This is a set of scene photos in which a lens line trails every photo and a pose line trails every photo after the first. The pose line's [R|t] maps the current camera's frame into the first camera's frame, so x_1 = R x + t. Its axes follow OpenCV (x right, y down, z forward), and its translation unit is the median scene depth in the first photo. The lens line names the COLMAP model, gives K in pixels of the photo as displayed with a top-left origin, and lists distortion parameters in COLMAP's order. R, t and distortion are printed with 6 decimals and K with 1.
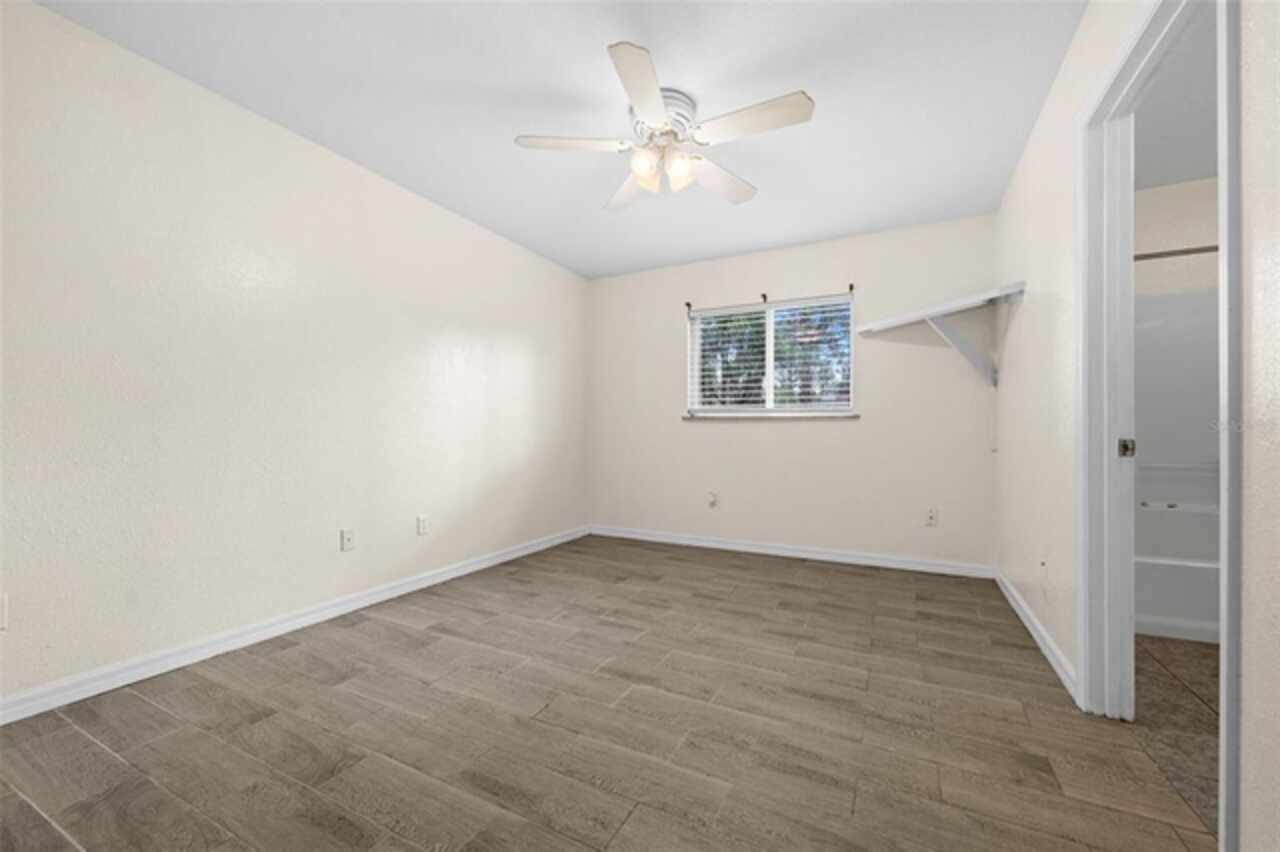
lens RADIAL K [[508.0, 0, 638.8], [0, 508.0, 432.7], [0, 0, 1]] dist [0.000204, 0.000010]
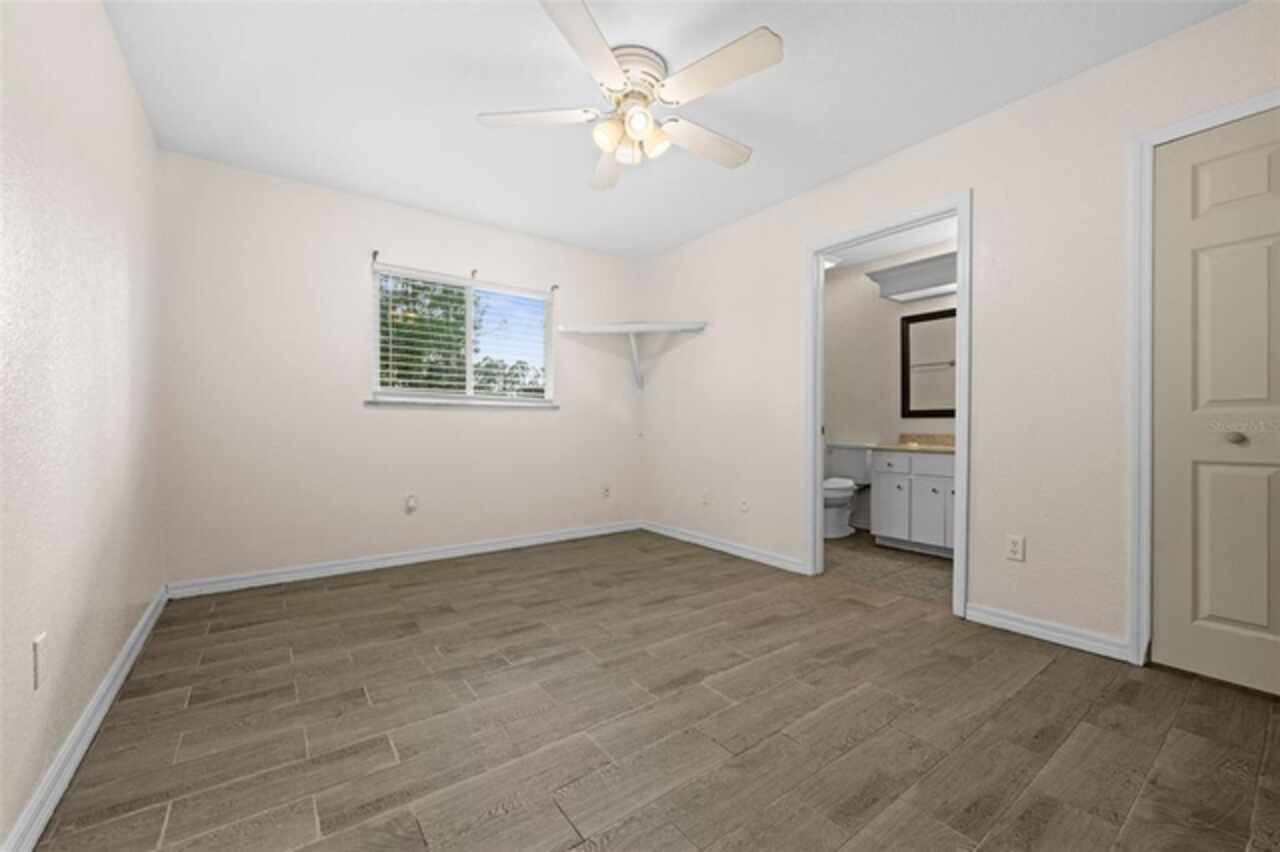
lens RADIAL K [[508.0, 0, 638.8], [0, 508.0, 432.7], [0, 0, 1]] dist [0.000204, 0.000010]
pose [[0.436315, -0.016259, 0.899647, -0.668060], [-0.001270, 0.999825, 0.018686, 0.002528], [-0.899793, -0.009295, 0.436218, 0.500967]]
